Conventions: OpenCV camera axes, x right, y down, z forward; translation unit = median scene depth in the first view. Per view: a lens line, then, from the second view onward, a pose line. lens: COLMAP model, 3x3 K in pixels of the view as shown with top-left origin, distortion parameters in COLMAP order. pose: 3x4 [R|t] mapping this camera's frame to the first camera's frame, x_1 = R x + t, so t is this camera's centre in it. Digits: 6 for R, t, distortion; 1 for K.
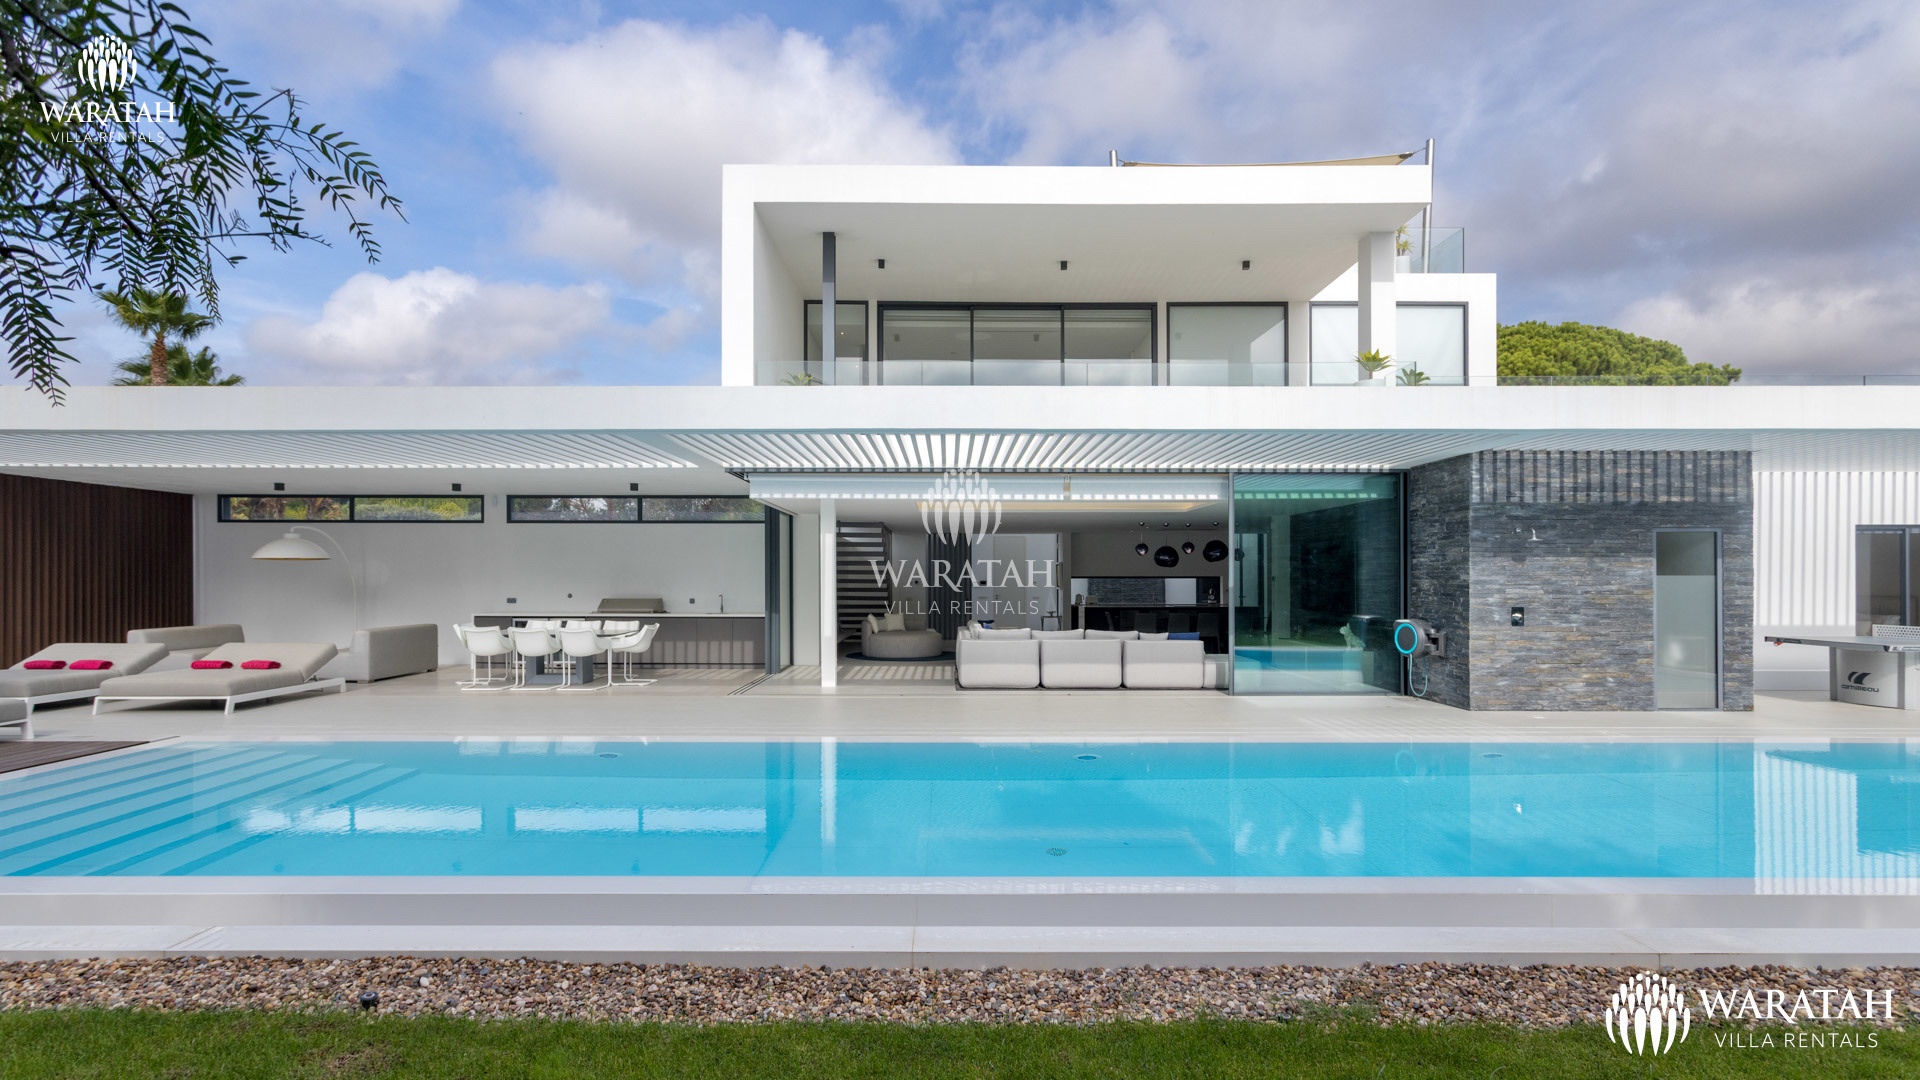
lens RADIAL K [[923.4, 0, 958.5], [0, 923.4, 554.1], [0, 0, 1]] dist [0.003433, -0.000284]
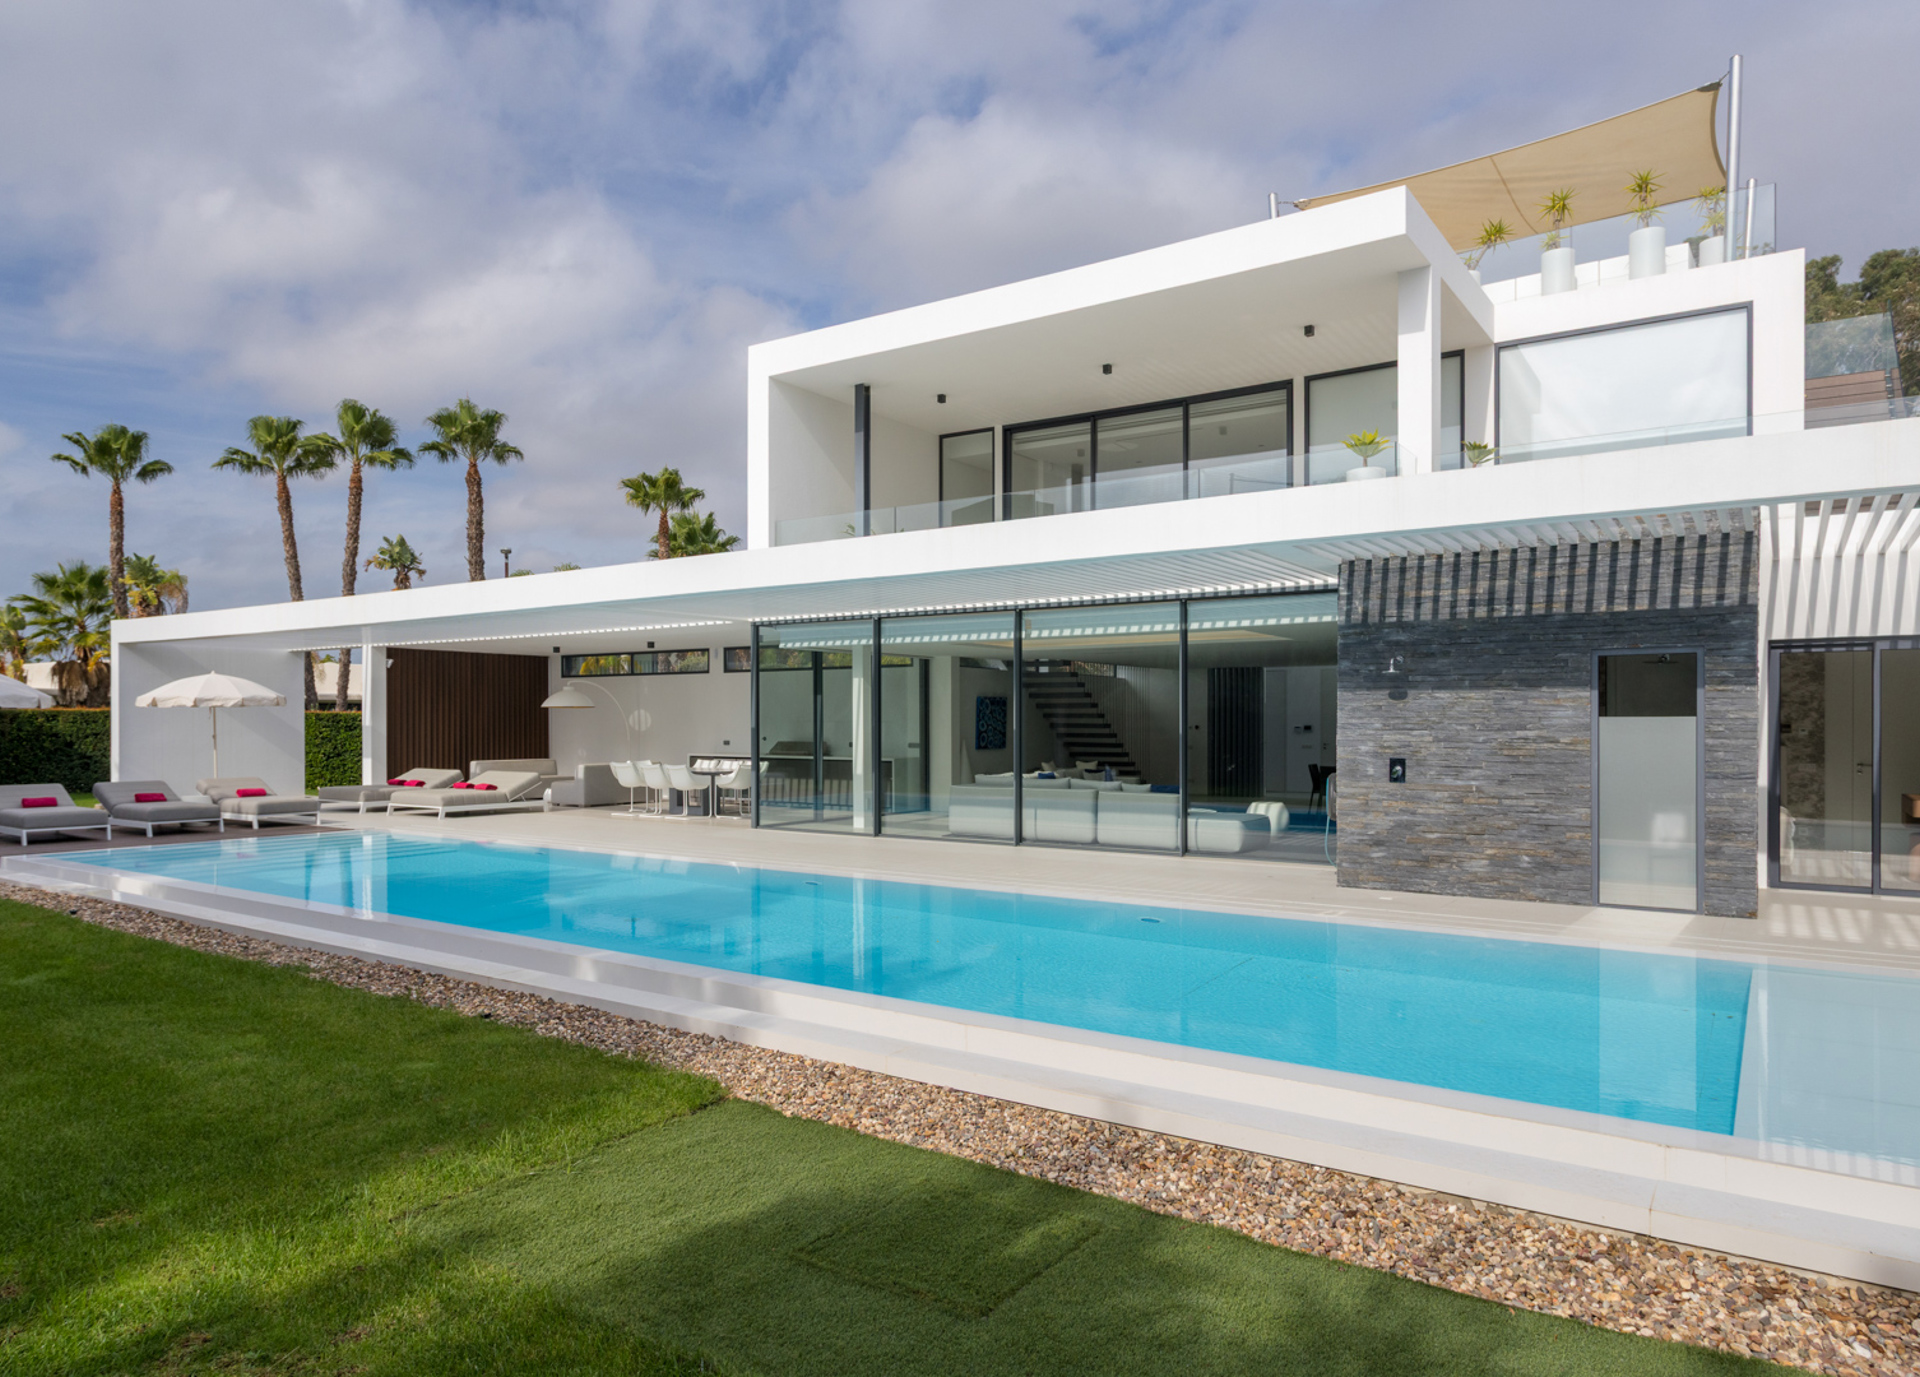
lens RADIAL K [[1206.0, 0, 958.1], [0, 1206.0, 698.2], [0, 0, 1]] dist [0.005110, 0.001297]
pose [[0.820384, -0.012067, -0.571686, 0.880405], [0.014067, 0.999901, -0.000920, 0.002565], [0.571641, -0.007287, 0.820472, -0.044901]]
